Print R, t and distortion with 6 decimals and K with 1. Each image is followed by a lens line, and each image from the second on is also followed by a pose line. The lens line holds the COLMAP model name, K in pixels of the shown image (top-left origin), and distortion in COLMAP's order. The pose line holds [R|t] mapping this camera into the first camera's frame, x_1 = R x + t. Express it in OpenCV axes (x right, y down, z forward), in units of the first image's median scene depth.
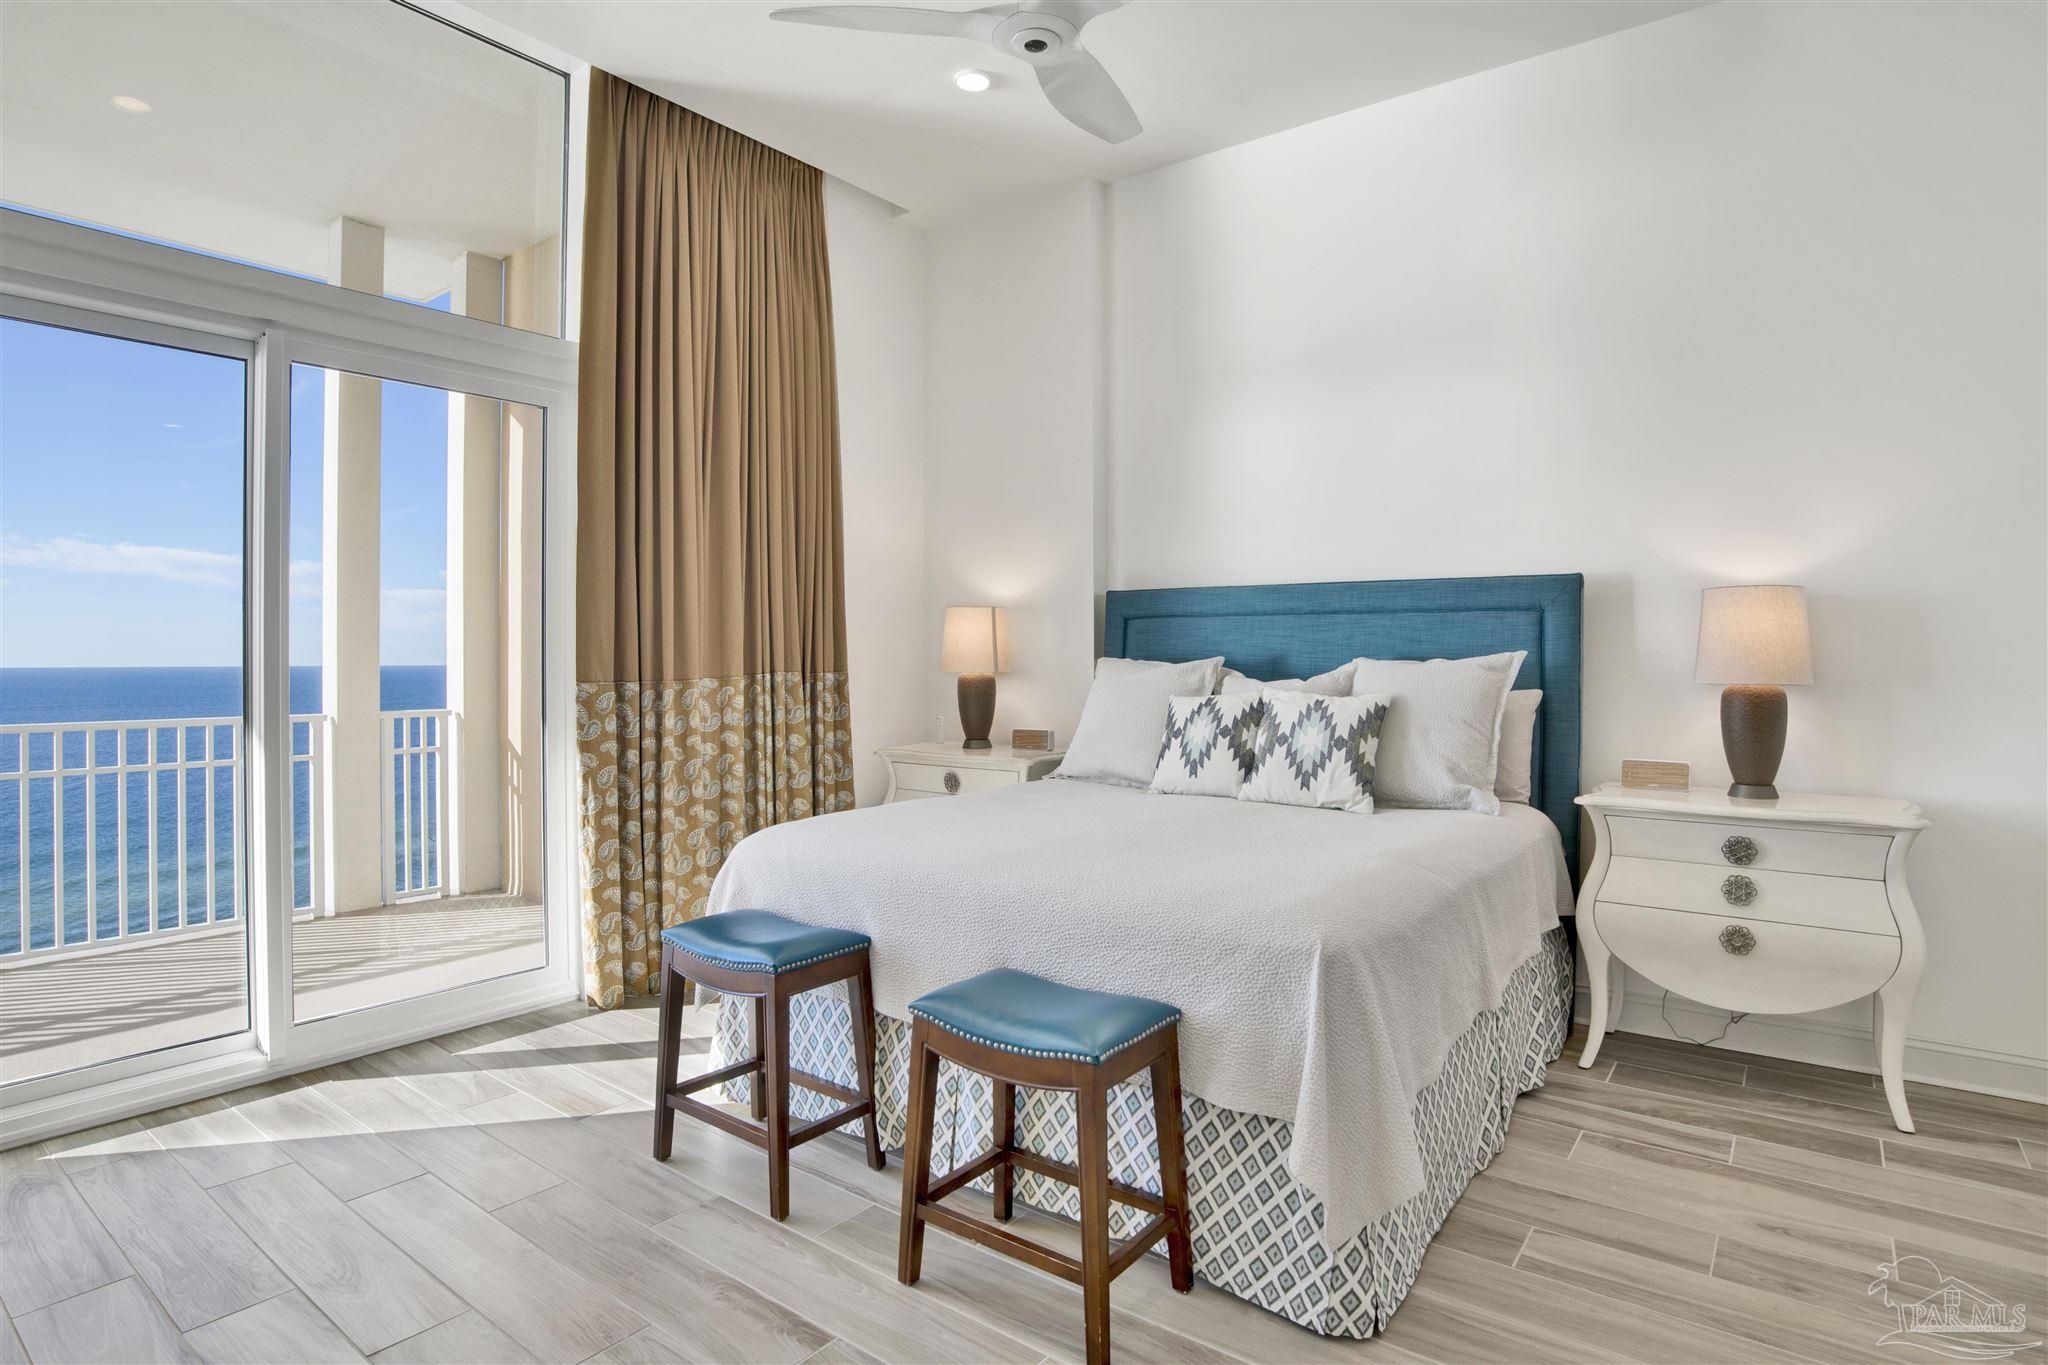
lens RADIAL K [[1060.9, 0, 1036.4], [0, 1060.9, 667.5], [0, 0, 1]] dist [-0.022966, 0.002401]
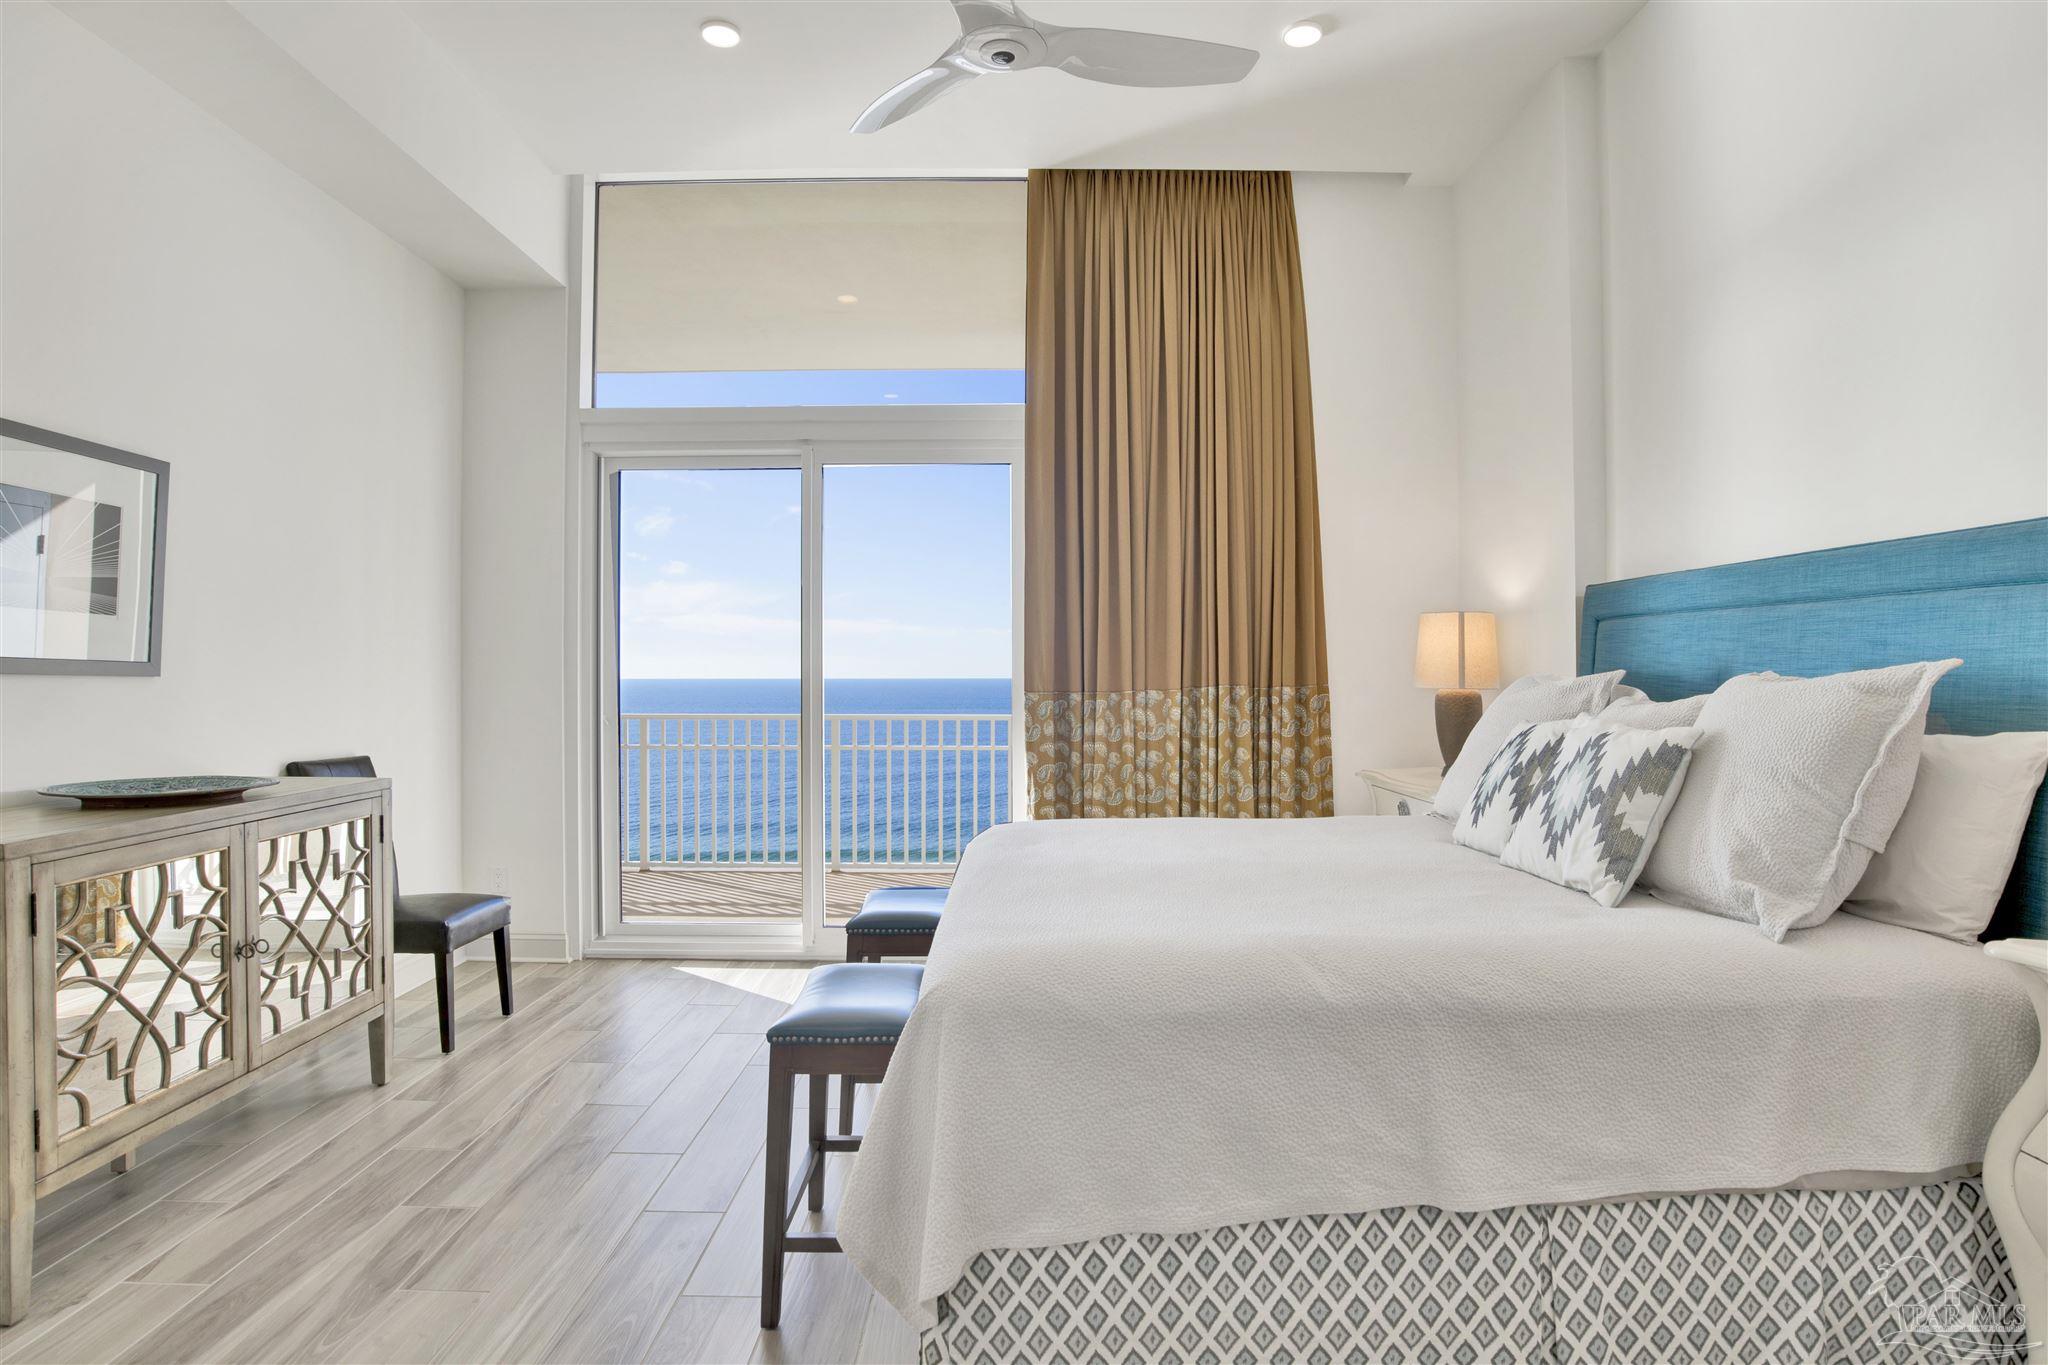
lens RADIAL K [[1060.9, 0, 1035.9], [0, 1060.9, 684.8], [0, 0, 1]] dist [-0.022966, 0.002401]
pose [[0.633036, 0.010606, -0.774050, 0.485487], [-0.008516, 0.999941, 0.006737, -0.001784], [0.774075, 0.002327, 0.633089, 0.243118]]
